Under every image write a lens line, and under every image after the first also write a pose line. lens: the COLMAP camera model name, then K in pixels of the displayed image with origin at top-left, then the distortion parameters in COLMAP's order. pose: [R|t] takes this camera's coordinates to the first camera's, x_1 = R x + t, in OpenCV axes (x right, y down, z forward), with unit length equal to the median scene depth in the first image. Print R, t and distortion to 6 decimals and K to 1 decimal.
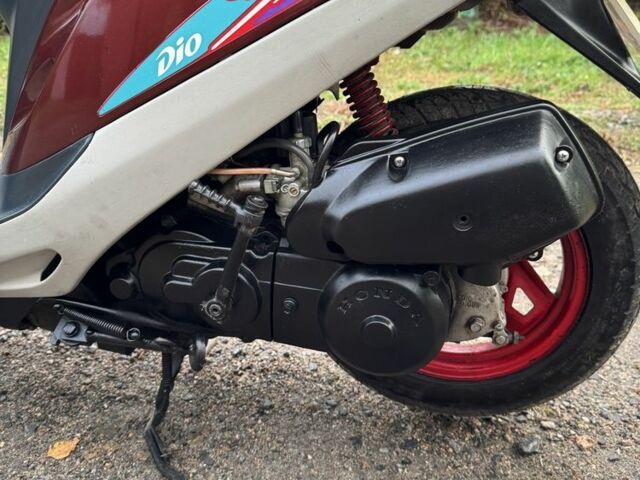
lens RADIAL K [[605.8, 0, 318.3], [0, 605.8, 239.5], [0, 0, 1]] dist [0.173559, -0.385724]
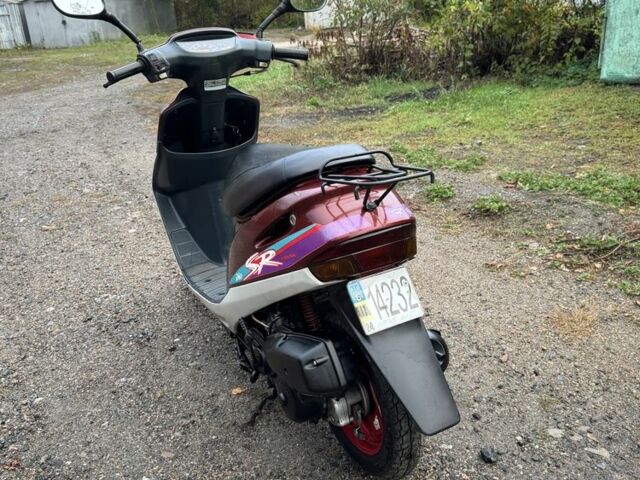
lens RADIAL K [[608.0, 0, 314.9], [0, 608.0, 237.4], [0, 0, 1]] dist [0.142000, -0.274816]
pose [[0.665271, 0.262714, -0.698853, 1.383864], [-0.243020, 0.961268, 0.130020, -0.658665], [0.705943, 0.083336, 0.703349, -0.550713]]
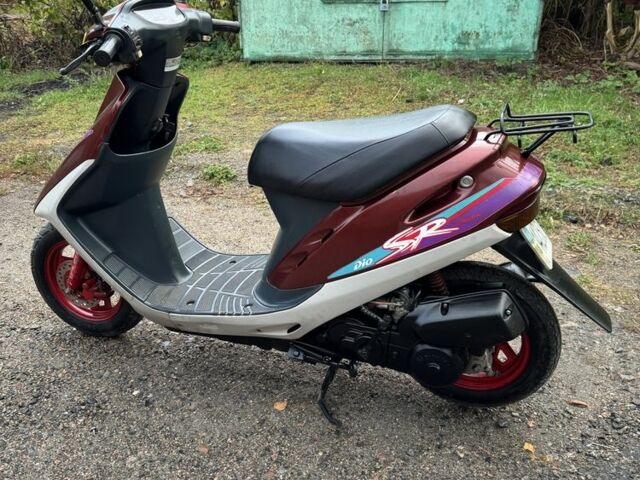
lens RADIAL K [[605.8, 0, 318.3], [0, 605.8, 239.5], [0, 0, 1]] dist [0.173559, -0.385724]
pose [[0.994155, 0.055483, -0.092617, -0.126634], [-0.051830, 0.997798, 0.041397, -0.353303], [0.094710, -0.036355, 0.994841, -1.155151]]
